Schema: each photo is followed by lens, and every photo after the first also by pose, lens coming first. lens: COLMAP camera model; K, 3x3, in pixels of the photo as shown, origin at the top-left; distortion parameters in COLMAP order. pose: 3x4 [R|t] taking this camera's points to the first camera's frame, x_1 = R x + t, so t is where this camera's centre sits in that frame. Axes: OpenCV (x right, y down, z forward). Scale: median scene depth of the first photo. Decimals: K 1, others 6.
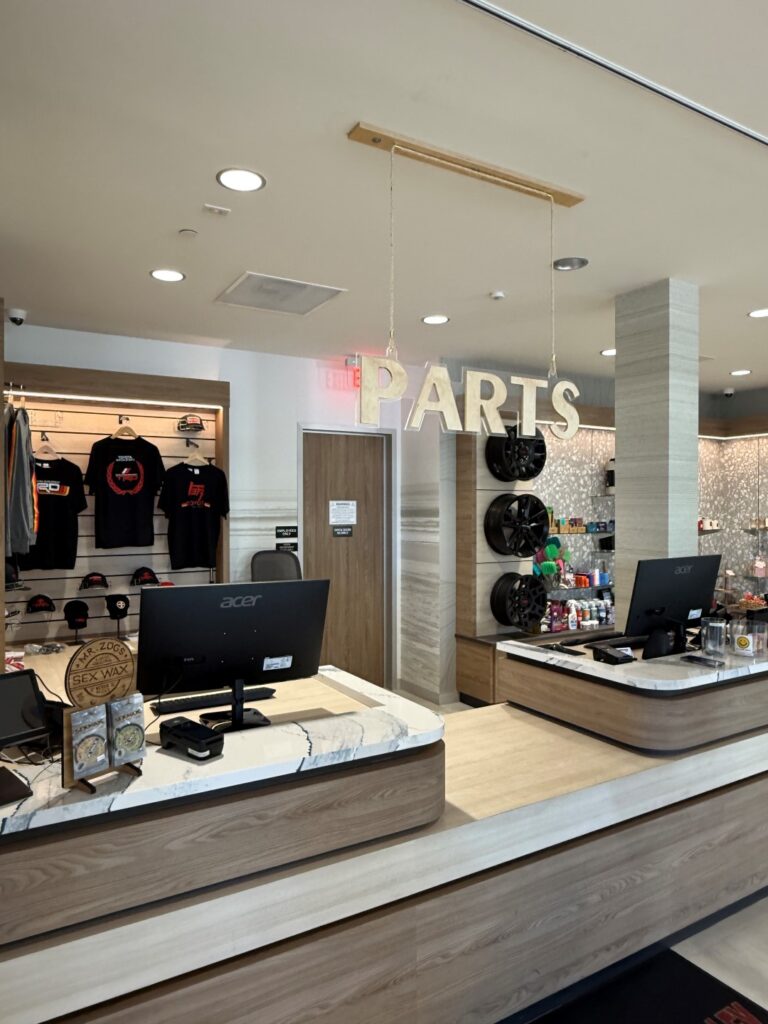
lens RADIAL K [[656.0, 0, 385.4], [0, 656.0, 511.6], [0, 0, 1]] dist [-0.009268, -0.000698]
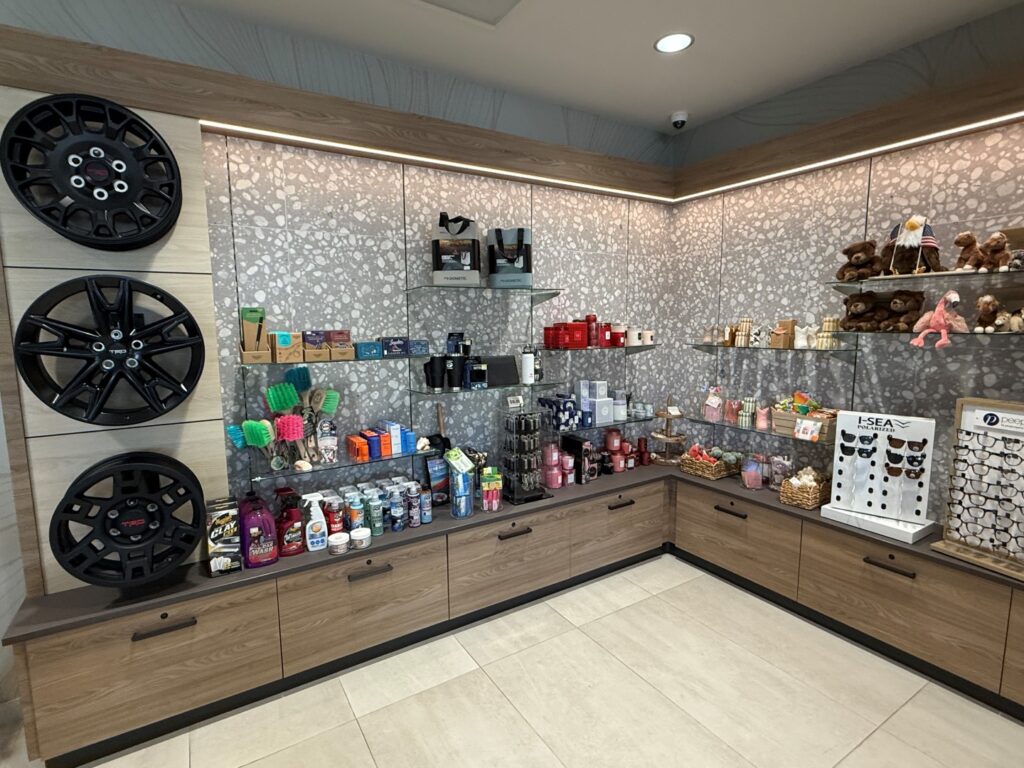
lens RADIAL K [[514.1, 0, 509.6], [0, 514.1, 383.4], [0, 0, 1]] dist [0.001282, 0.000109]
pose [[0.999351, -0.013557, 0.033378, 0.382594], [0.009525, 0.992953, 0.118122, 0.004385], [-0.034744, -0.117727, 0.992438, 0.551479]]
